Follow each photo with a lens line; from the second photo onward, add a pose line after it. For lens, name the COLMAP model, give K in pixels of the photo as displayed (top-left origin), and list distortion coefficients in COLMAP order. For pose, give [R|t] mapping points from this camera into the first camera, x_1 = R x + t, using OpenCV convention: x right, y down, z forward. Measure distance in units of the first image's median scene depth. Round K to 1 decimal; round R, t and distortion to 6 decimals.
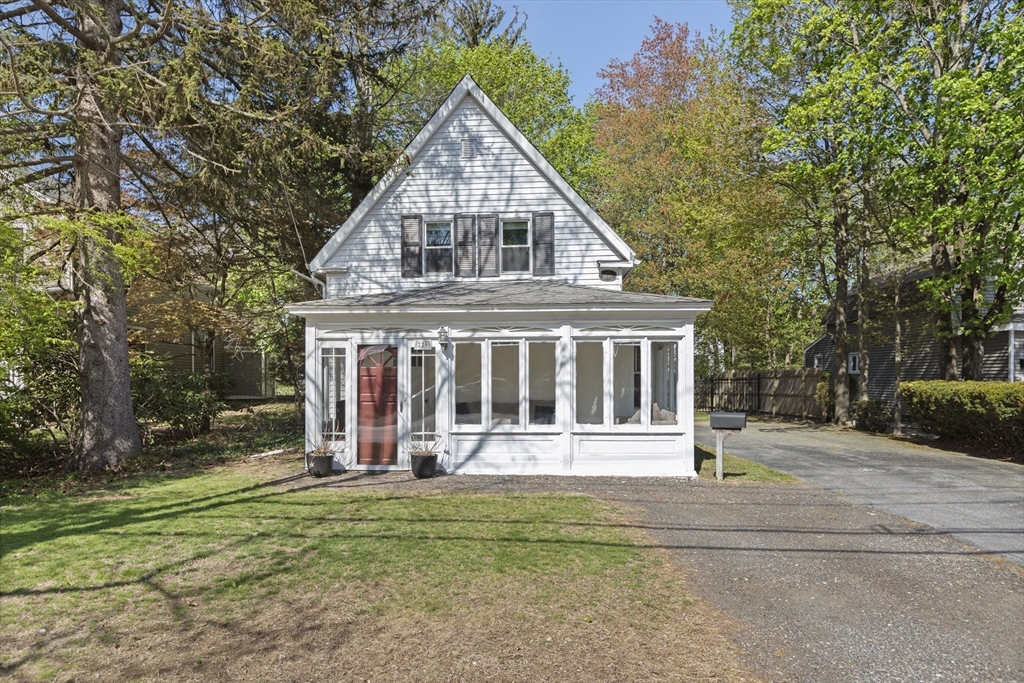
lens RADIAL K [[671.6, 0, 507.7], [0, 671.6, 391.4], [0, 0, 1]] dist [0.002580, 0.001747]
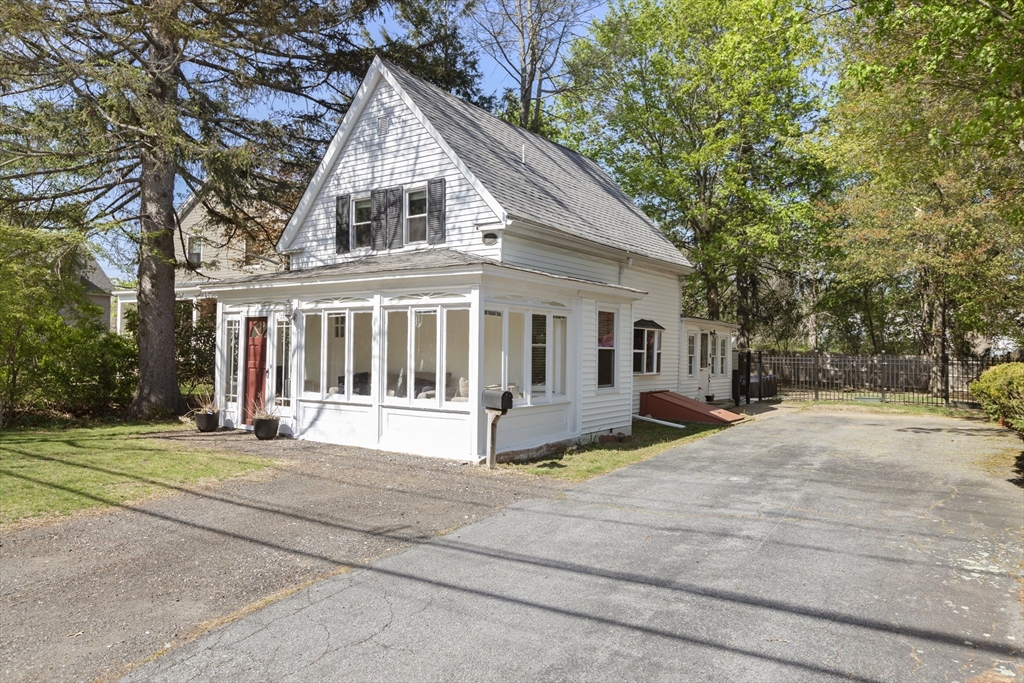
lens RADIAL K [[706.7, 0, 512.0], [0, 706.7, 341.5], [0, 0, 1]] dist [0.004366, 0.000462]
pose [[0.857089, 0.005189, -0.515143, 0.767486], [-0.024756, 0.999209, -0.031123, -0.003104], [0.514574, 0.039428, 0.856539, 0.216178]]
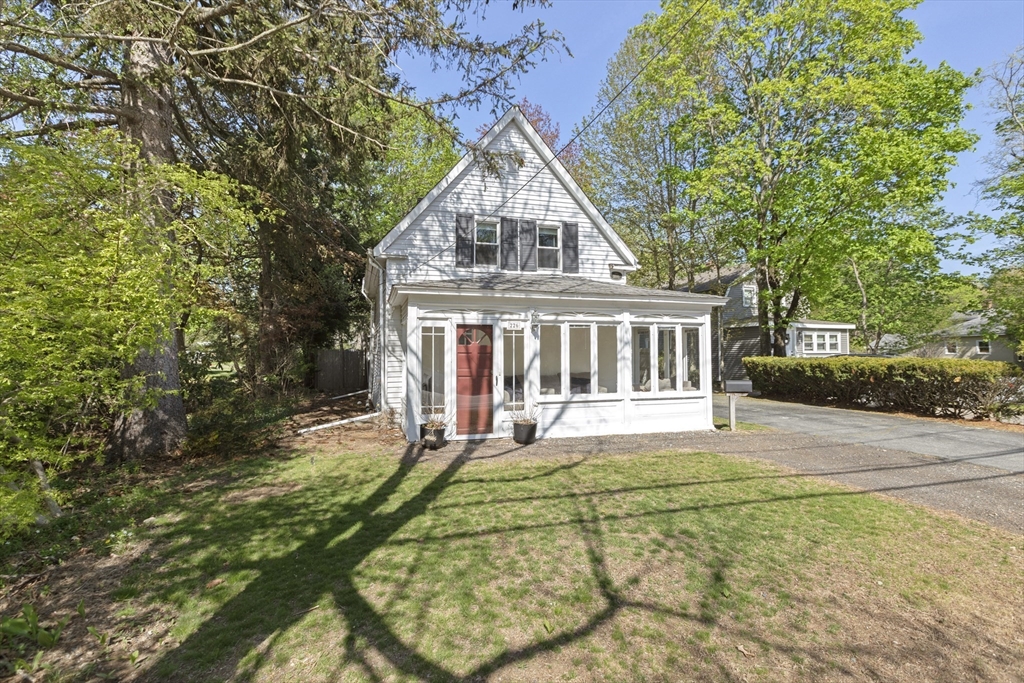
lens RADIAL K [[482.9, 0, 512.0], [0, 482.9, 341.5], [0, 0, 1]] dist [-0.002305, -0.000224]
pose [[0.933350, 0.009994, 0.358829, -0.422730], [0.006644, 0.998960, -0.045104, -0.005434], [-0.358906, 0.044482, 0.932313, 0.236715]]
